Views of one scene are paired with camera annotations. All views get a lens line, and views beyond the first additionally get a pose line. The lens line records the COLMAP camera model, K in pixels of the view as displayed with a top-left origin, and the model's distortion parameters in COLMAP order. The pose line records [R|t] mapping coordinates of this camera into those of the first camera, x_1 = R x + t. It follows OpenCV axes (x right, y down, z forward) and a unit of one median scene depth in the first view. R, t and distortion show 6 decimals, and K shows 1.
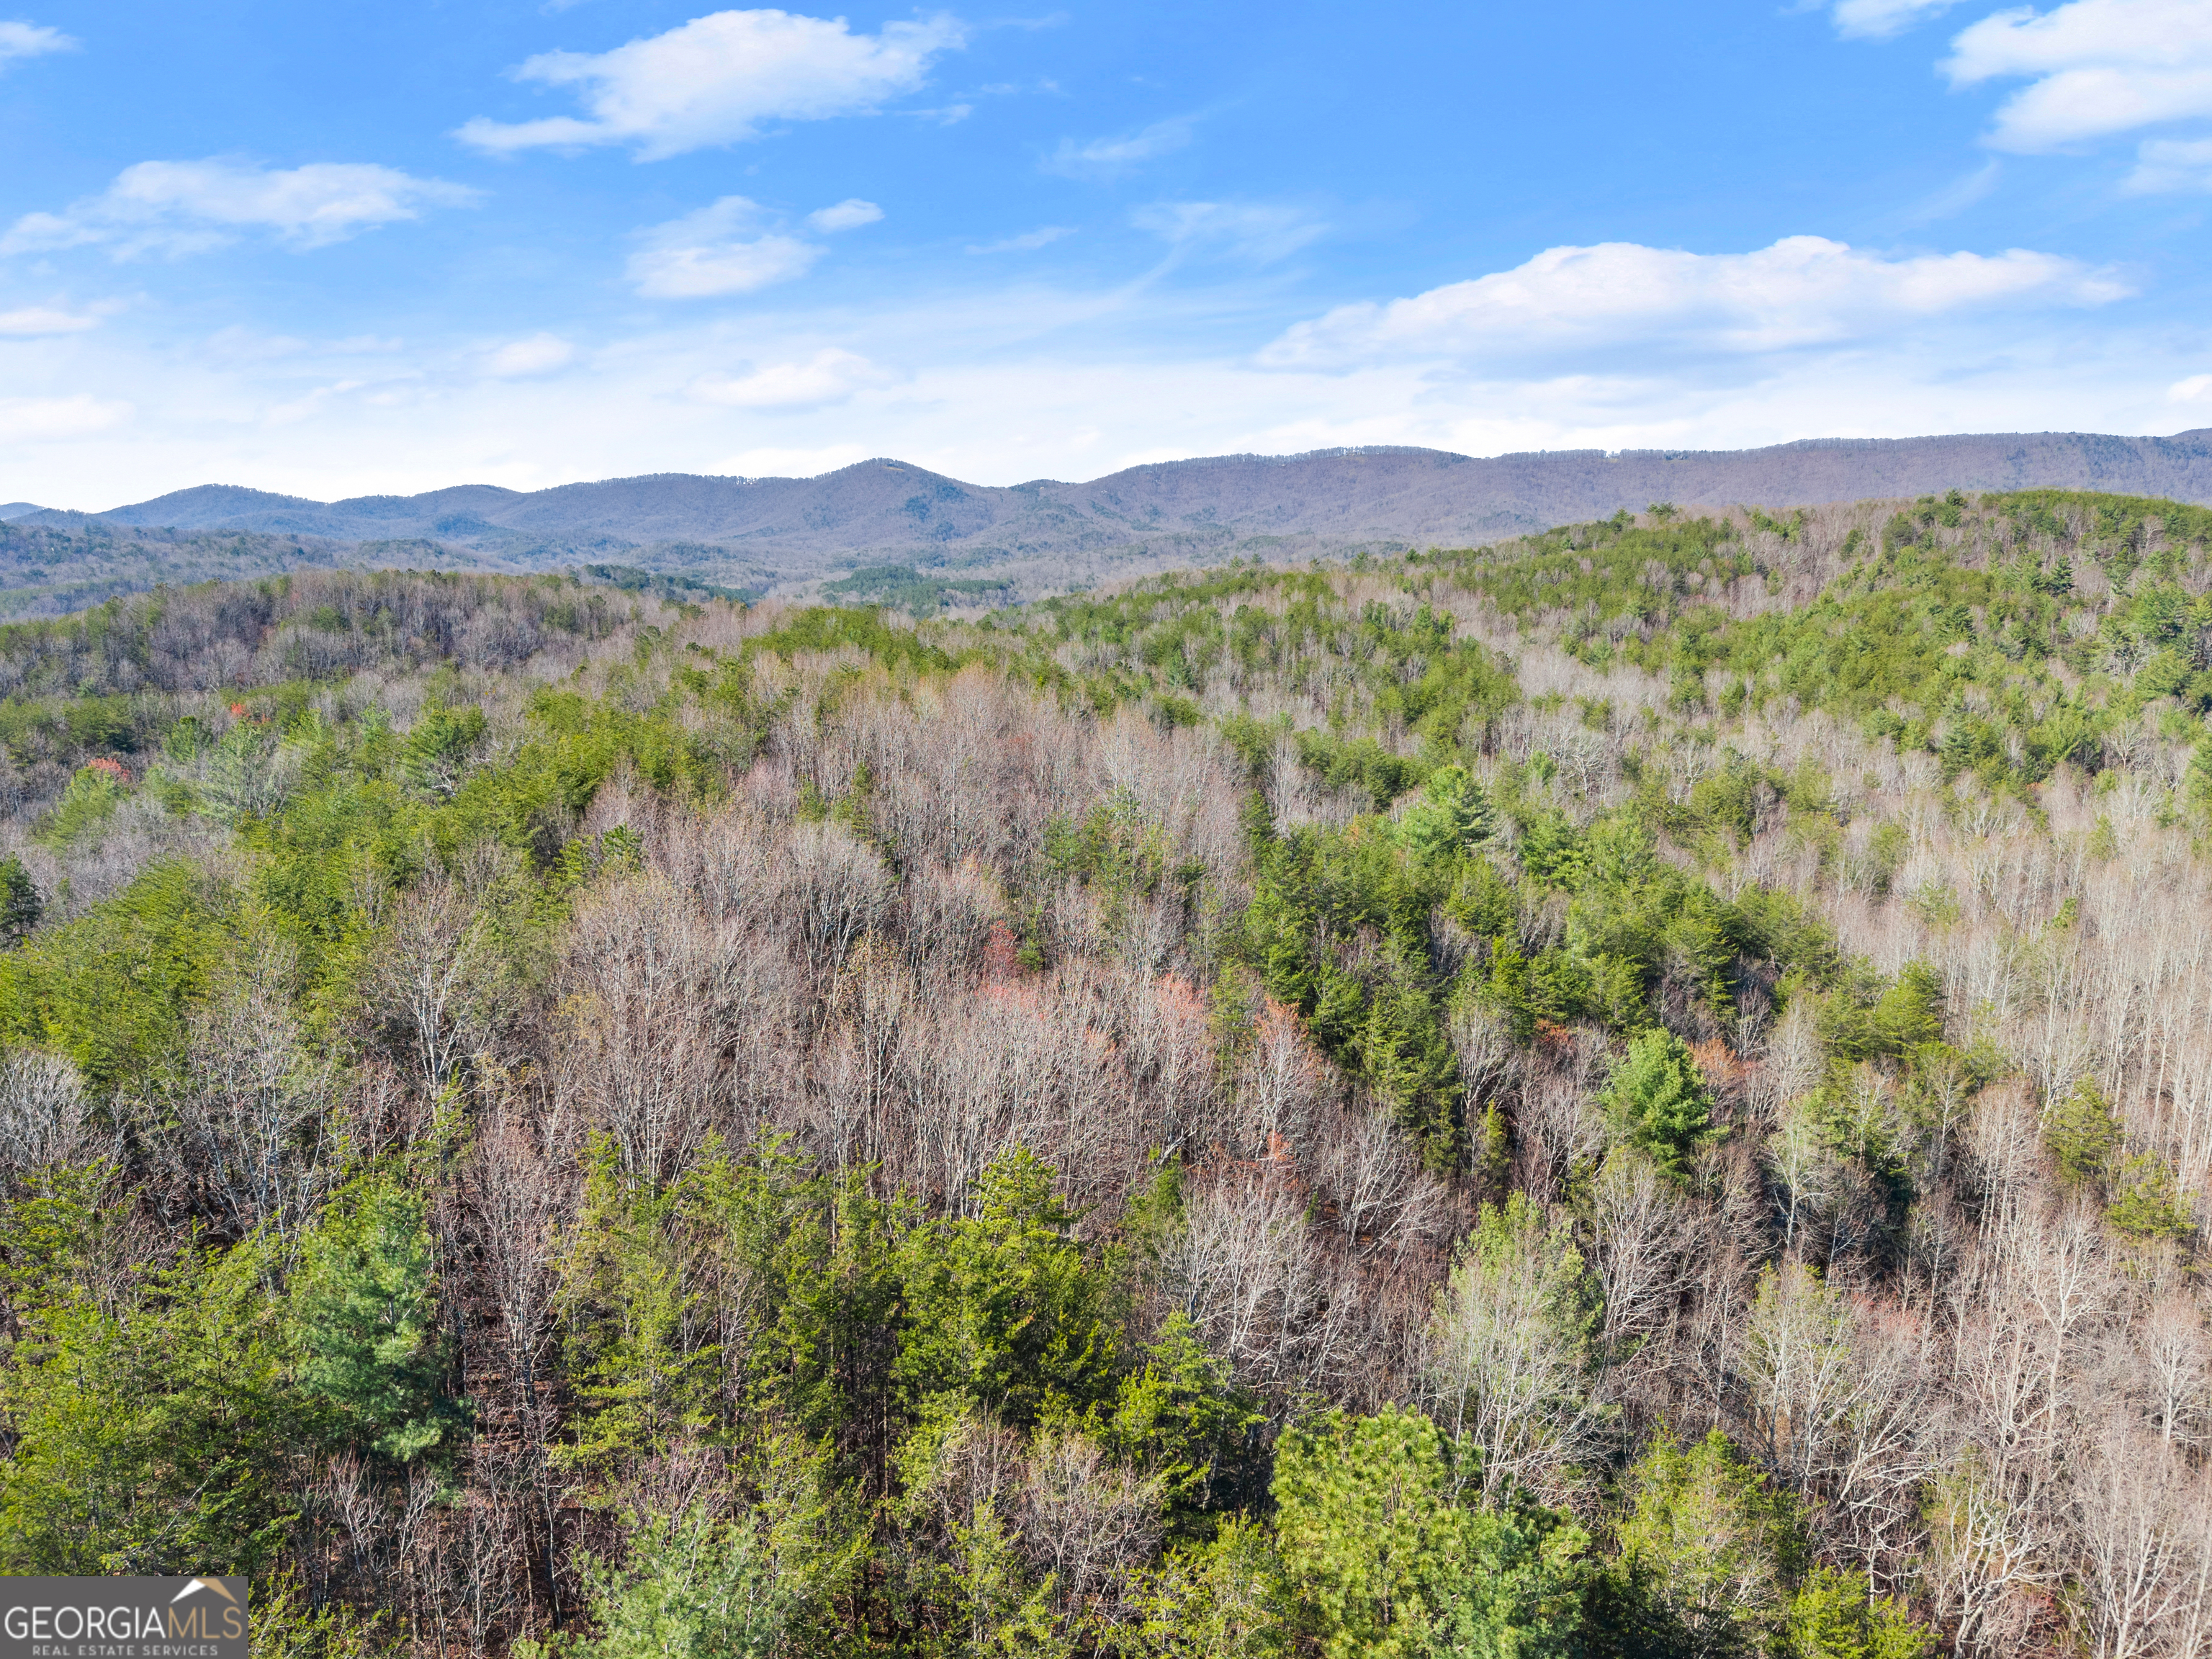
lens RADIAL K [[1508.2, 0, 1110.1], [0, 1508.2, 826.0], [0, 0, 1]] dist [0.030030, -0.030836]
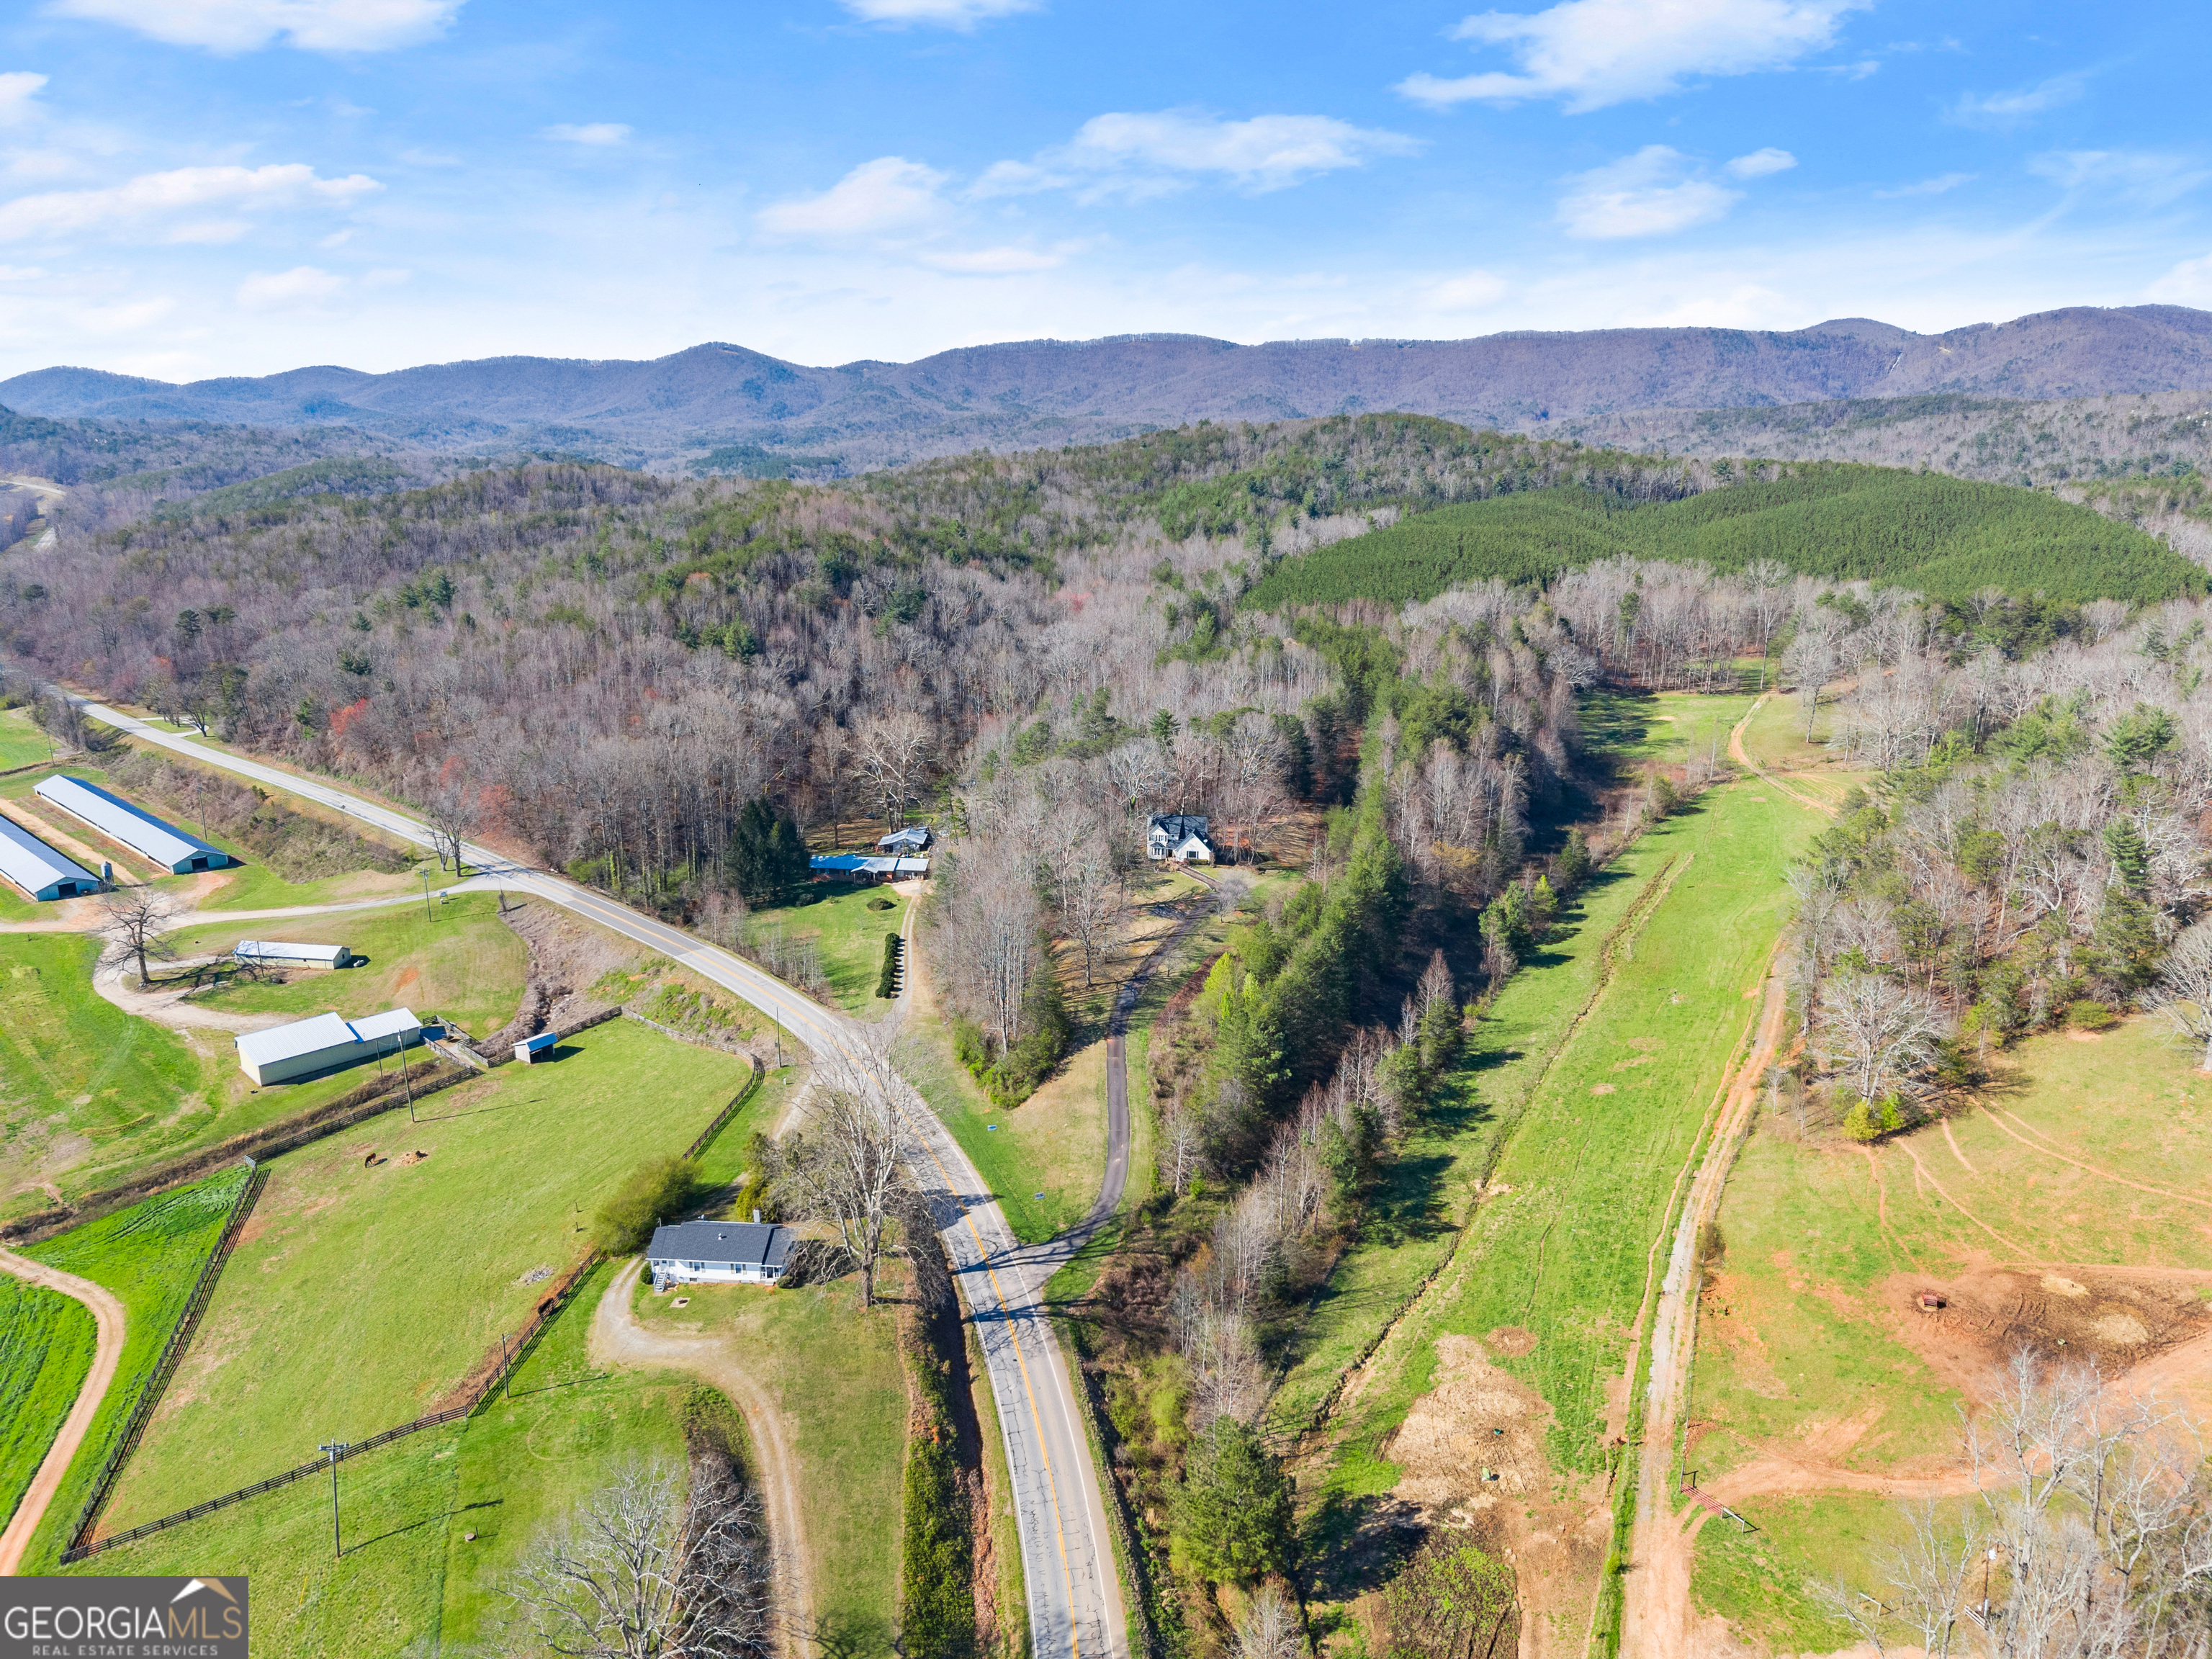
lens RADIAL K [[1480.0, 0, 1108.5], [0, 1480.0, 830.1], [0, 0, 1]] dist [0.020665, -0.020572]
pose [[0.994086, -0.033653, 0.103254, 0.082127], [0.024298, 0.995595, 0.090555, 0.185613], [-0.105847, -0.087511, 0.990524, -1.276372]]
